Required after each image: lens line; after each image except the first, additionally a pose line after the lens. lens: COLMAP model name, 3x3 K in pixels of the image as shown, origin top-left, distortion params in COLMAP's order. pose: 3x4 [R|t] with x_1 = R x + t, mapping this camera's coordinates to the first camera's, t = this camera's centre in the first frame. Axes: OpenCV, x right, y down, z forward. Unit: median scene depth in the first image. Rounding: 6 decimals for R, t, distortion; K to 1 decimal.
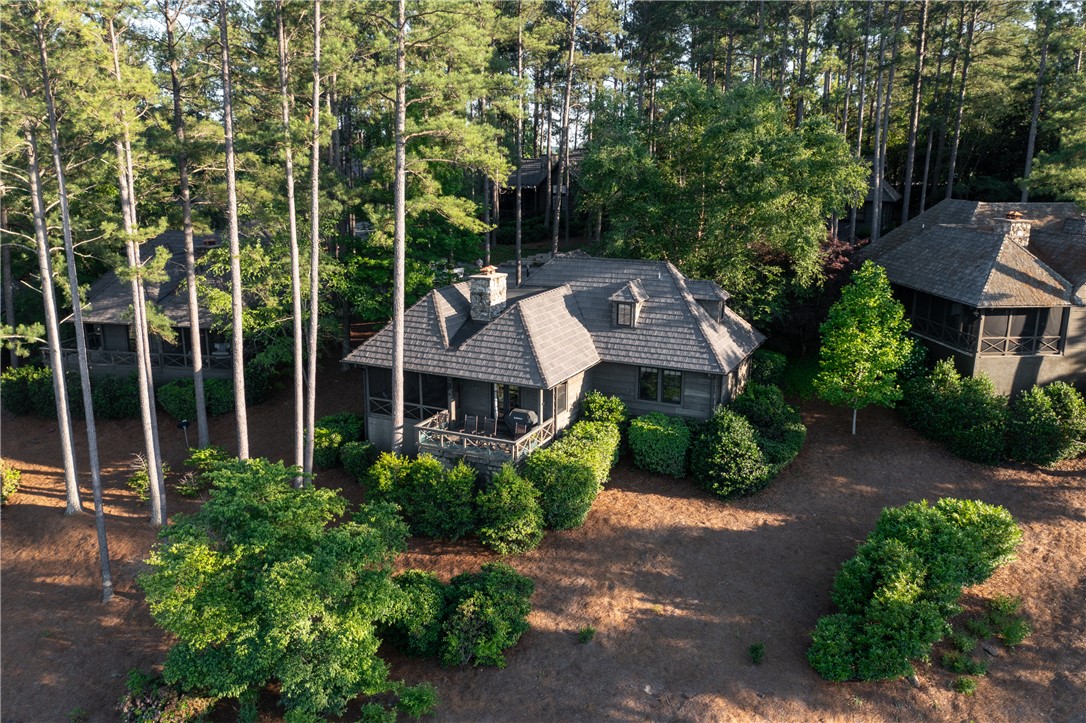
lens RADIAL K [[865.0, 0, 543.0], [0, 865.0, 361.5], [0, 0, 1]] dist [-0.008802, -0.003261]
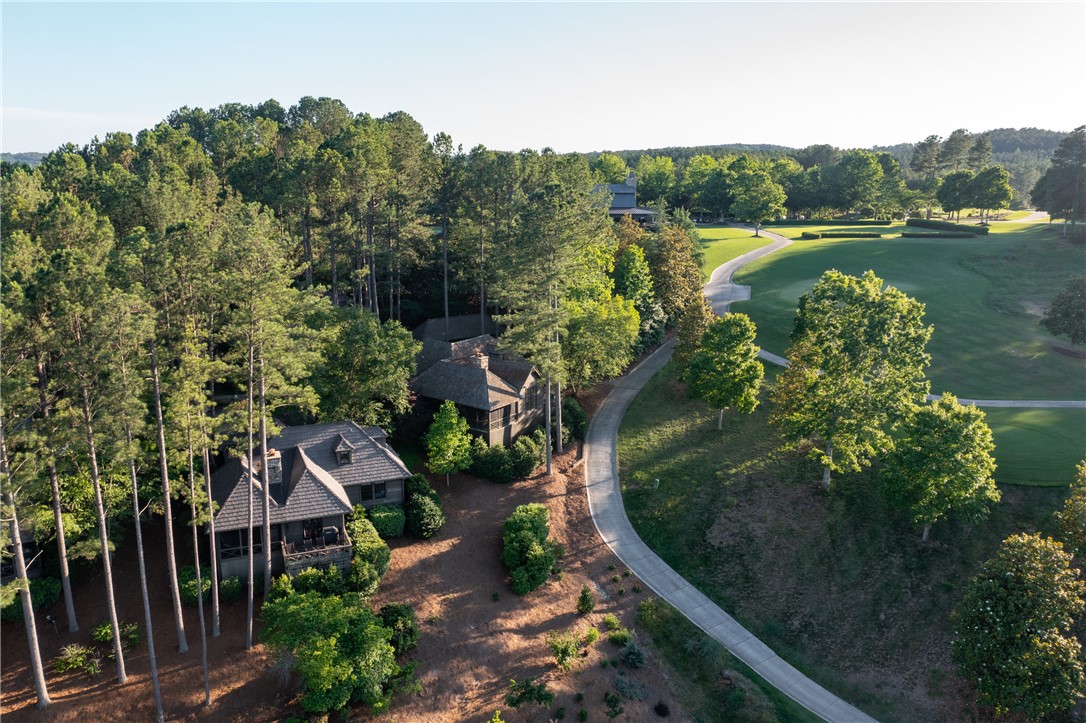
lens RADIAL K [[865.0, 0, 543.0], [0, 865.0, 361.5], [0, 0, 1]] dist [-0.008802, -0.003261]
pose [[0.669528, -0.176048, 0.721623, -0.931378], [0.175132, 0.981532, 0.076967, -0.331225], [-0.721846, 0.074847, 0.687995, -0.554481]]
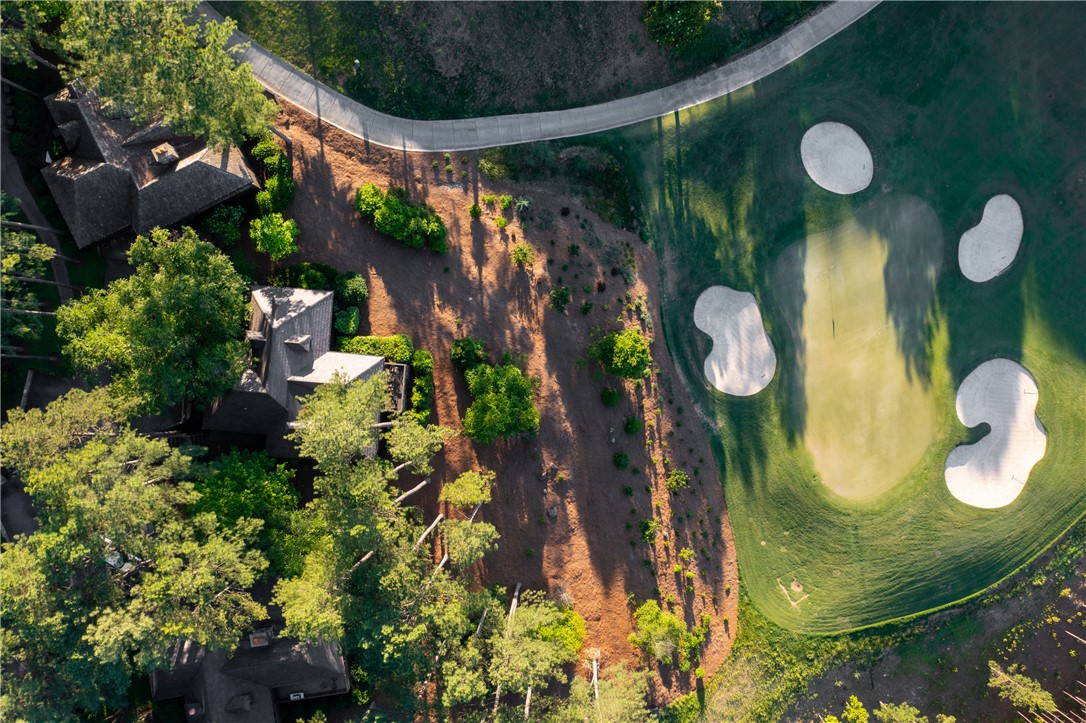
lens RADIAL K [[865.0, 0, 543.0], [0, 865.0, 361.5], [0, 0, 1]] dist [-0.008802, -0.003261]
pose [[-0.354430, -0.934910, -0.017962, -0.107705], [0.220532, -0.102242, 0.970006, -2.051952], [-0.908705, 0.339839, 0.242415, 0.014963]]
